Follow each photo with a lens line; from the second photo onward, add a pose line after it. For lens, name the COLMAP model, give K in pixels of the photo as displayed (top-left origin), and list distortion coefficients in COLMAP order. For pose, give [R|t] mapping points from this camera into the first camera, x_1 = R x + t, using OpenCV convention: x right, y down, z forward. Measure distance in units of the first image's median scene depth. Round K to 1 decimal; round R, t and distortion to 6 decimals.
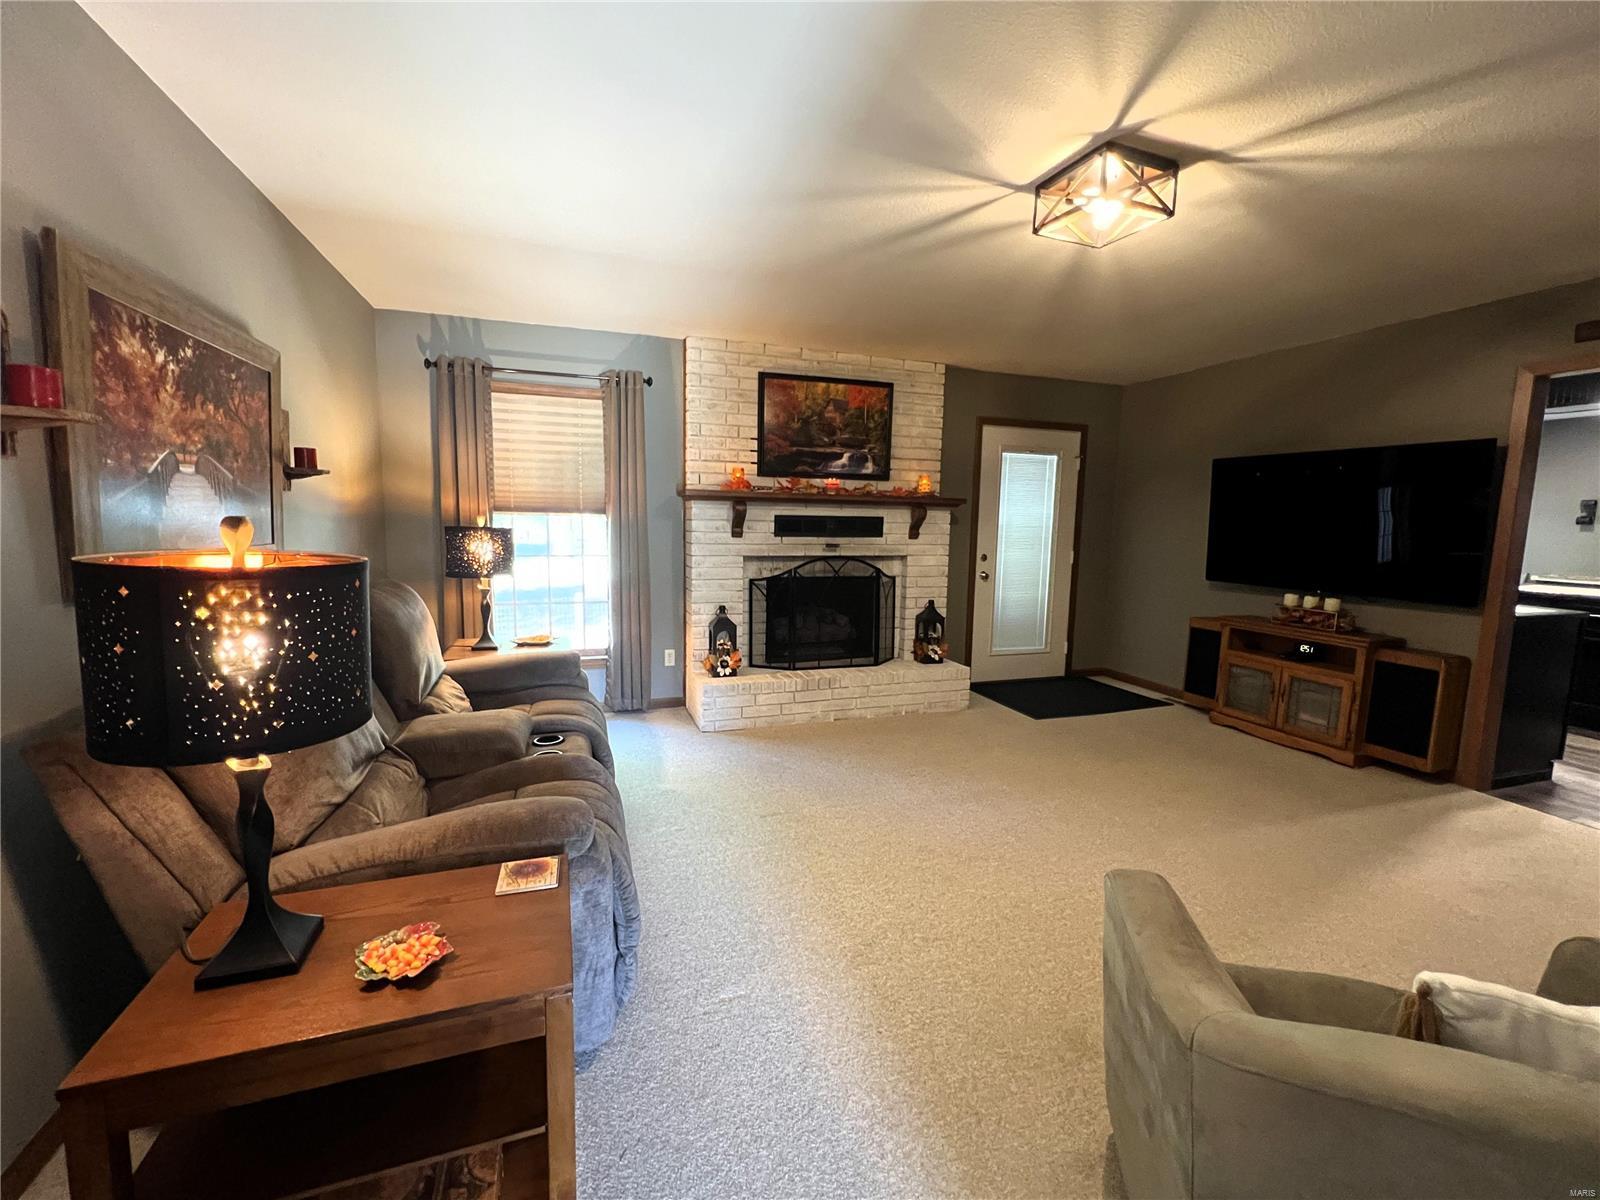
lens RADIAL K [[653.2, 0, 802.1], [0, 653.2, 599.0], [0, 0, 1]] dist [-0.002705, -0.000209]
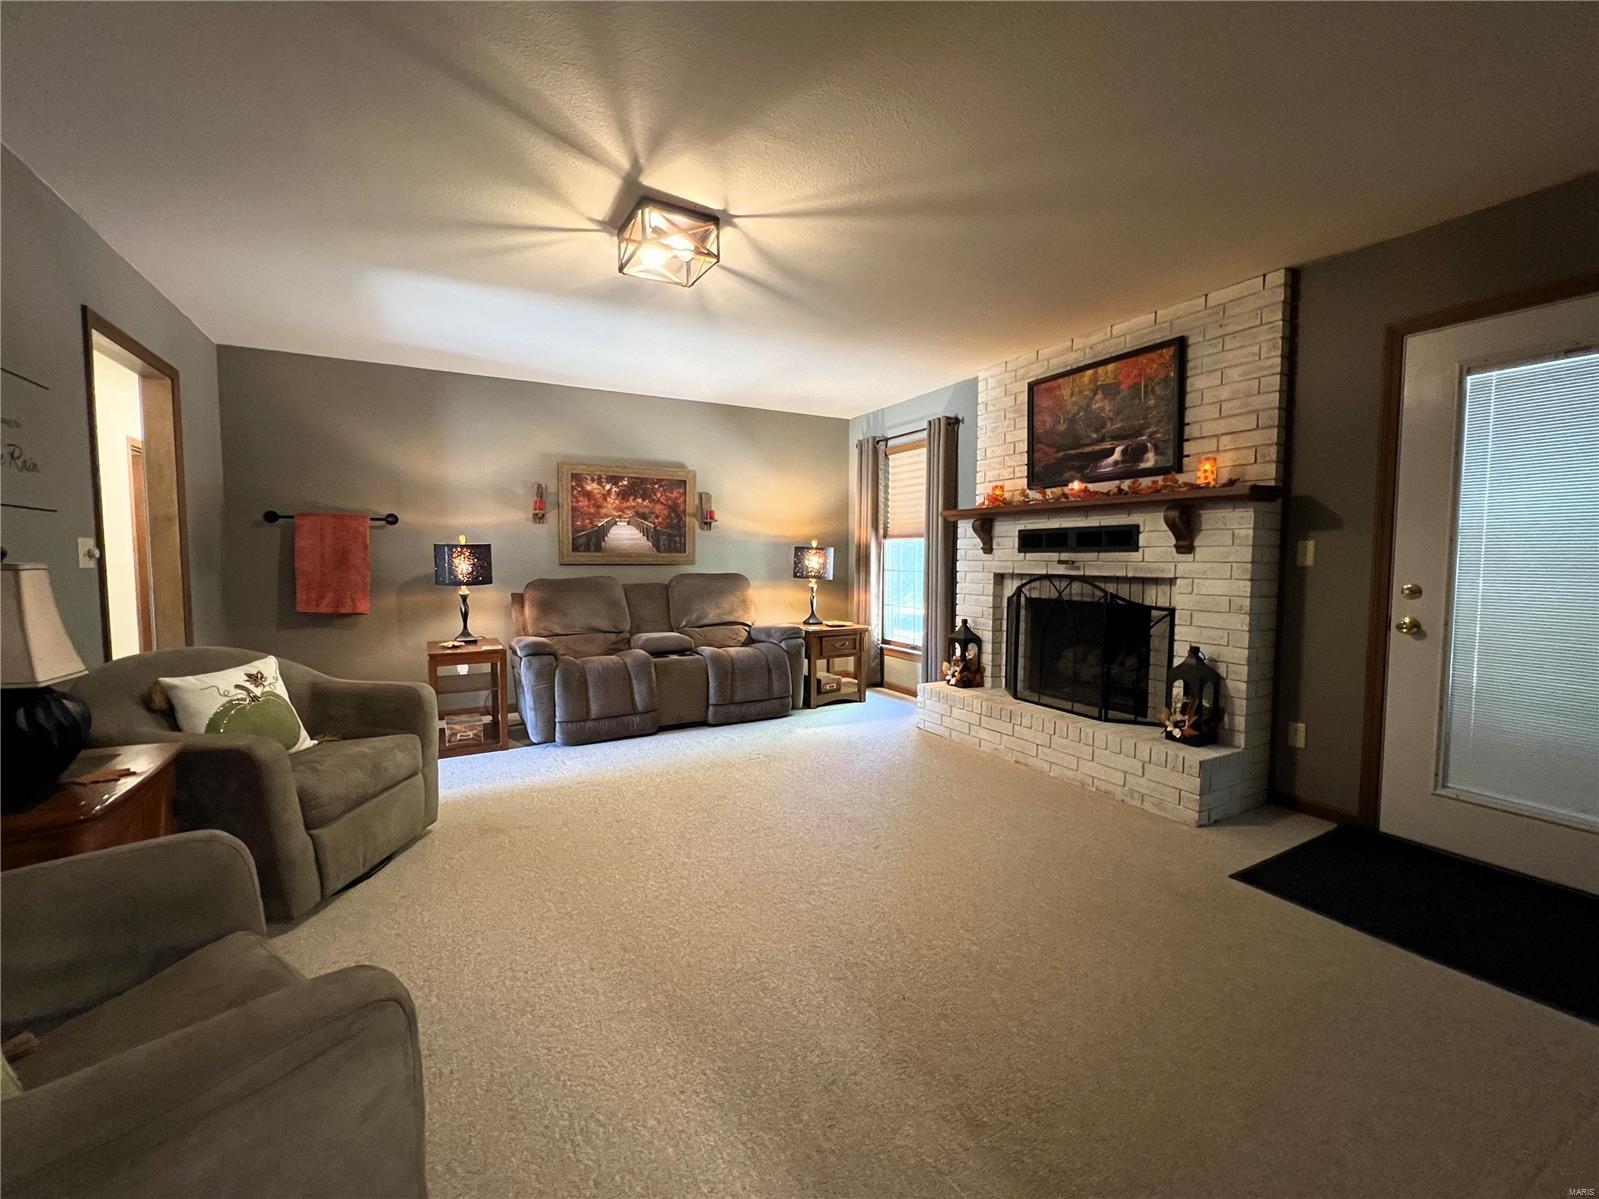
lens RADIAL K [[652.8, 0, 801.6], [0, 652.8, 598.5], [0, 0, 1]] dist [-0.002705, -0.000209]
pose [[0.180646, 0.046075, -0.982468, 0.811427], [-0.118081, 0.992693, 0.024843, -0.016487], [0.976434, 0.111524, 0.184767, 0.520624]]
